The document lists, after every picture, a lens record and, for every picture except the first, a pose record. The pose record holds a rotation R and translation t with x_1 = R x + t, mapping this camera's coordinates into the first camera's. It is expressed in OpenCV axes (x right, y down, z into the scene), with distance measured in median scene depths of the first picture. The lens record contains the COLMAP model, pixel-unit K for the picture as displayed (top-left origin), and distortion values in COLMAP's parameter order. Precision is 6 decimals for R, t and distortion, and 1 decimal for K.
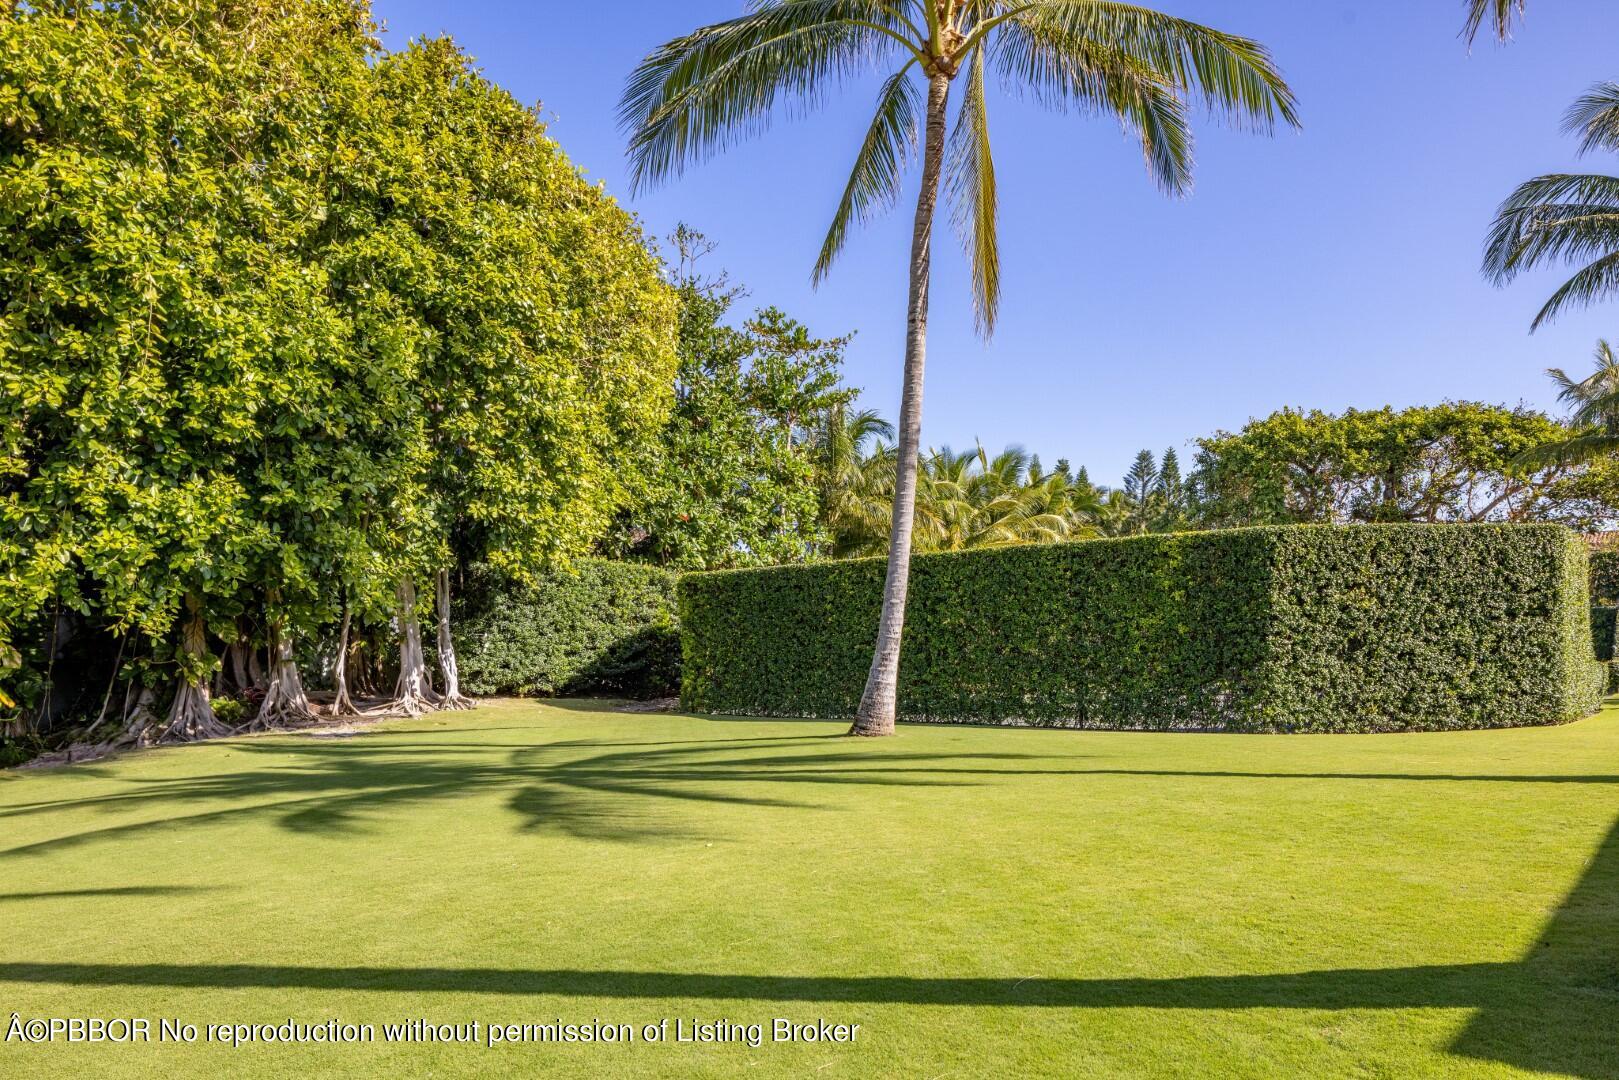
lens RADIAL K [[1118.5, 0, 803.5], [0, 1118.5, 705.0], [0, 0, 1]] dist [-0.002727, 0.002332]
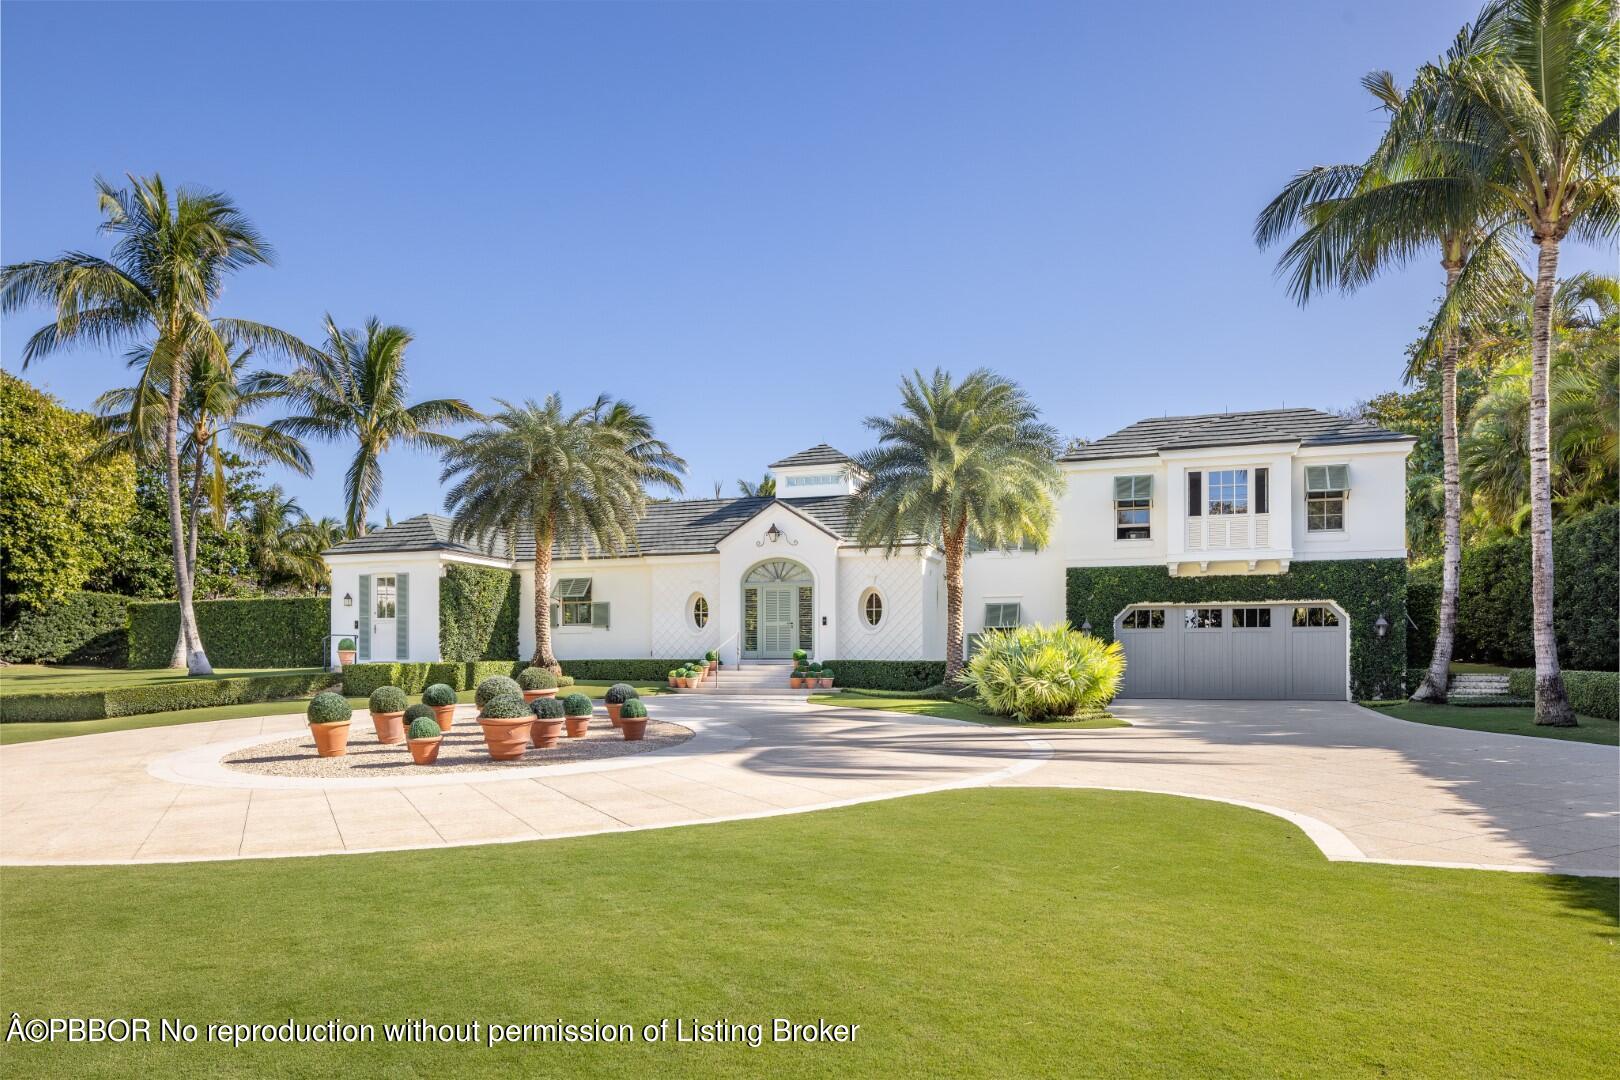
lens RADIAL K [[1107.1, 0, 820.3], [0, 1107.1, 664.5], [0, 0, 1]] dist [0.001192, -0.001728]
pose [[0.936176, -0.004763, 0.351500, 0.432546], [0.018516, 0.999188, -0.035774, 0.110210], [-0.351045, 0.039999, 0.935504, -1.595641]]
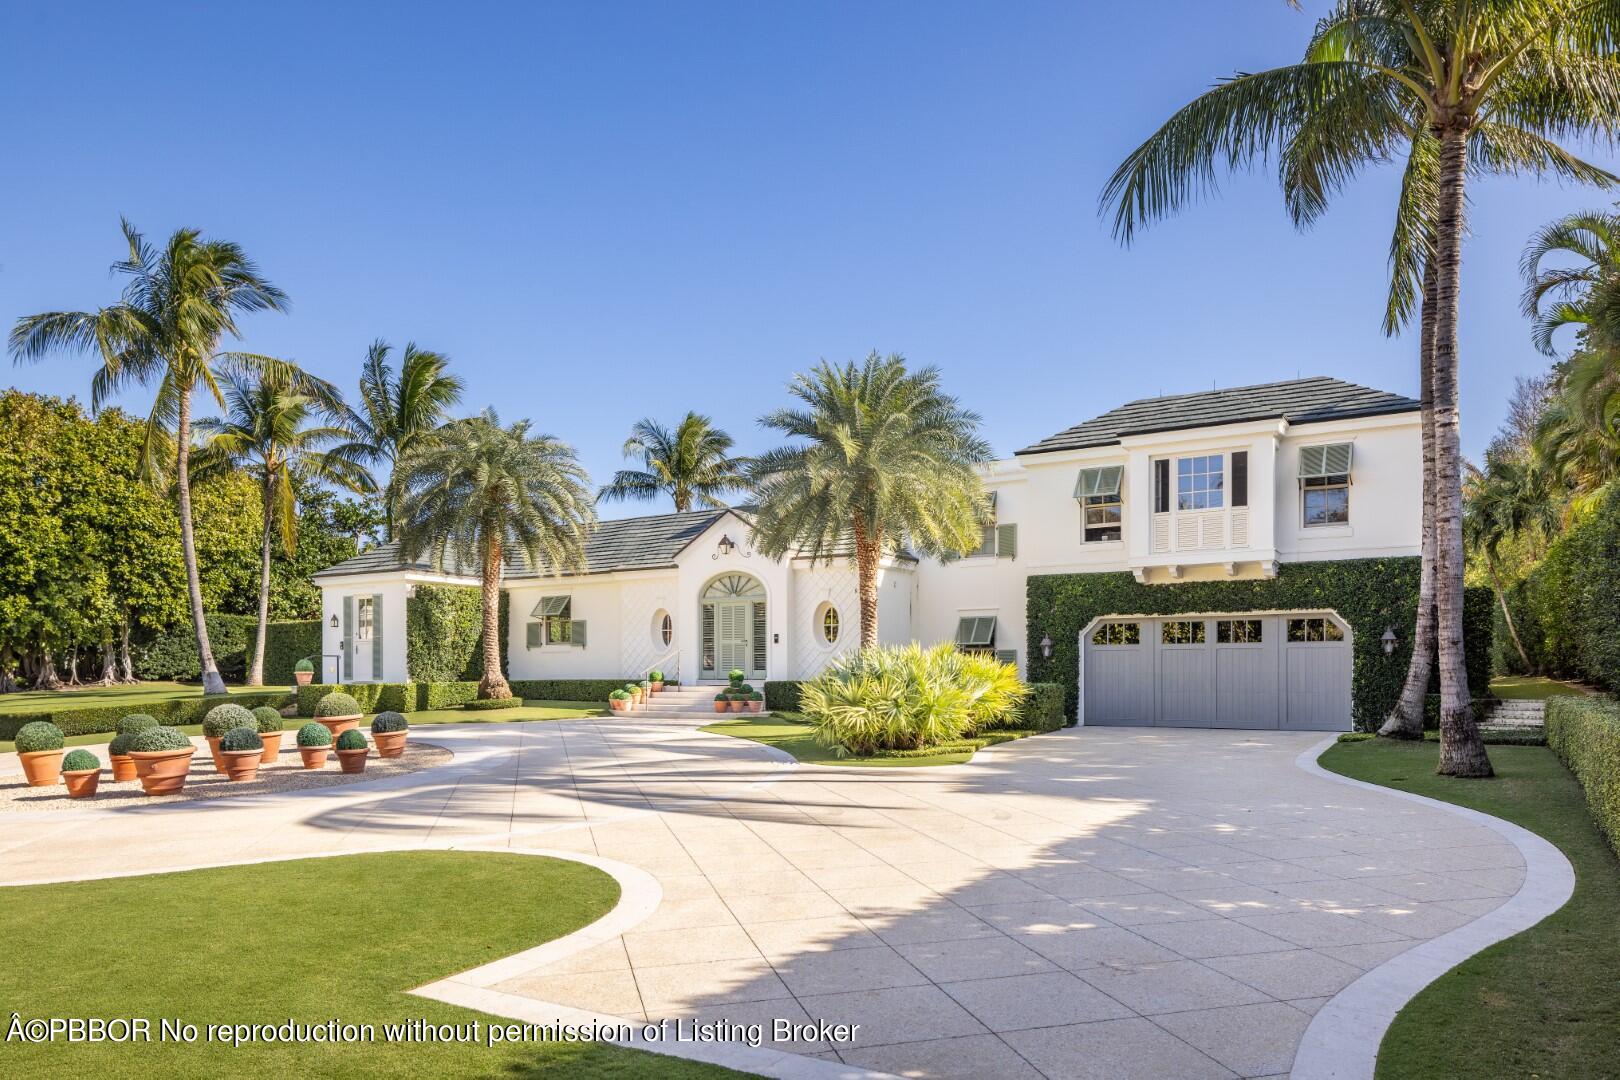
lens RADIAL K [[1119.2, 0, 804.0], [0, 1119.2, 705.1], [0, 0, 1]] dist [-0.002727, 0.002332]
pose [[0.990068, -0.008859, 0.140312, 0.798929], [0.010838, 0.999852, -0.013342, 0.100363], [-0.140173, 0.014730, 0.990018, -1.589741]]
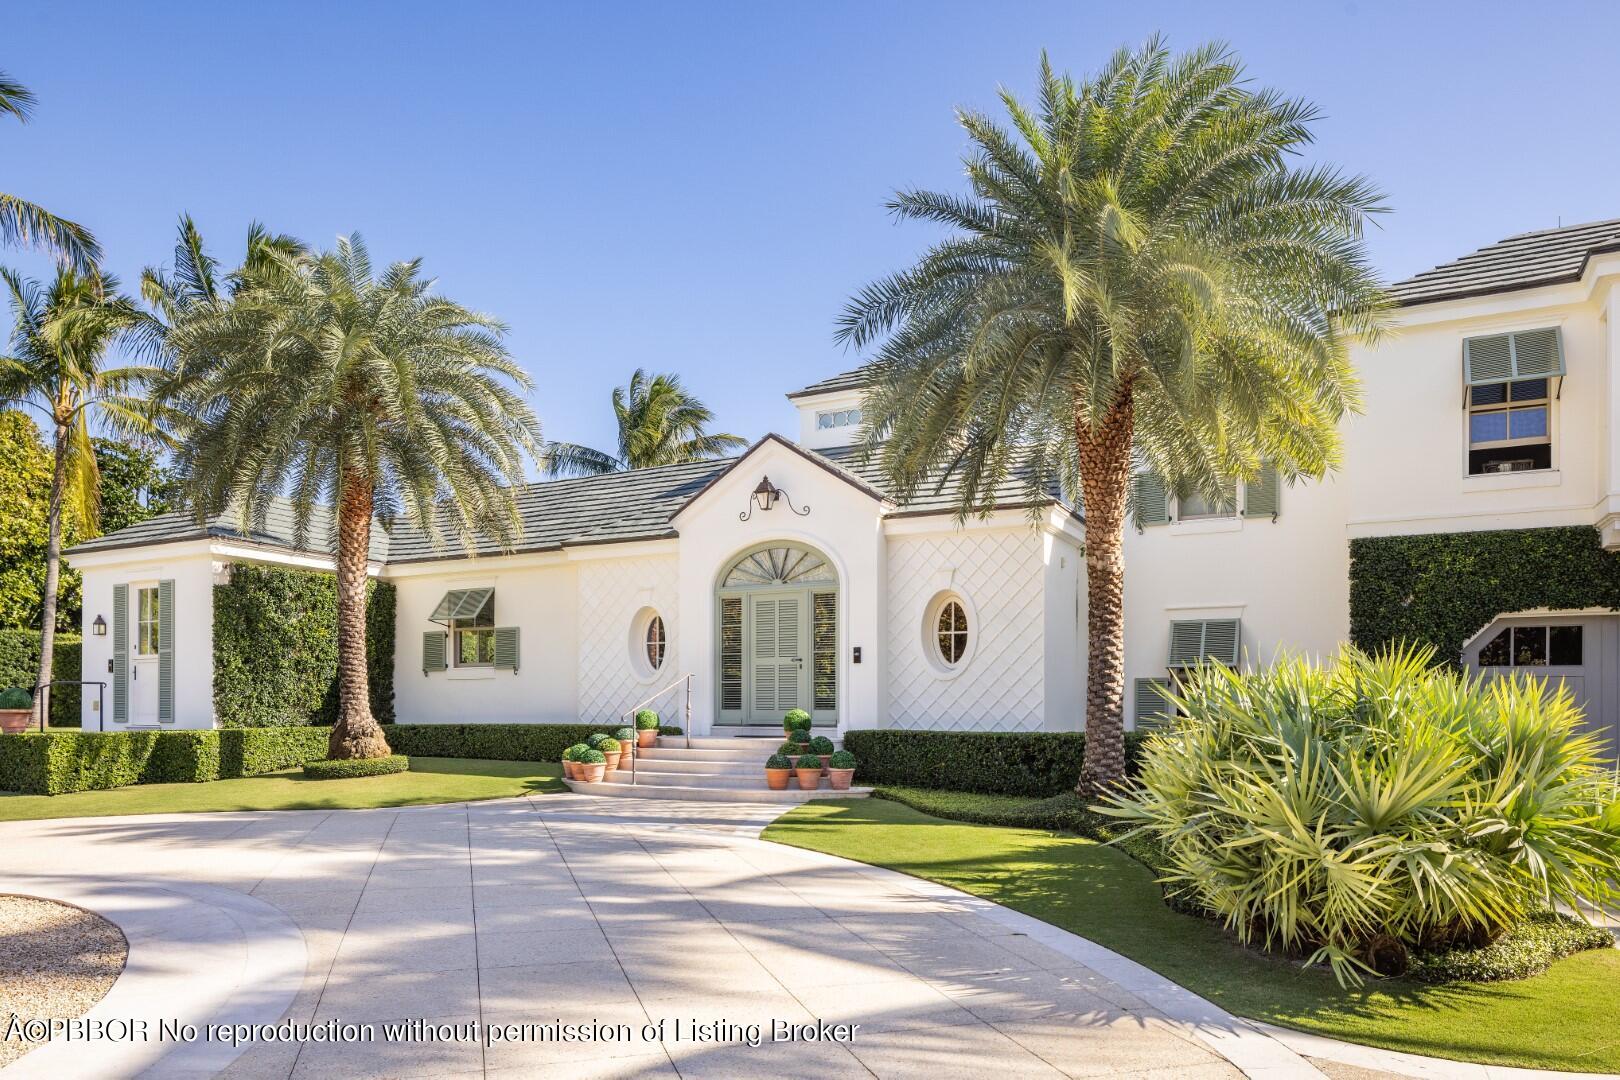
lens RADIAL K [[1119.2, 0, 804.0], [0, 1119.2, 705.1], [0, 0, 1]] dist [-0.002727, 0.002332]
pose [[0.979221, -0.000255, 0.202795, 0.761530], [0.009559, 0.998946, -0.044900, 0.069774], [-0.202570, 0.045906, 0.978191, -0.981415]]
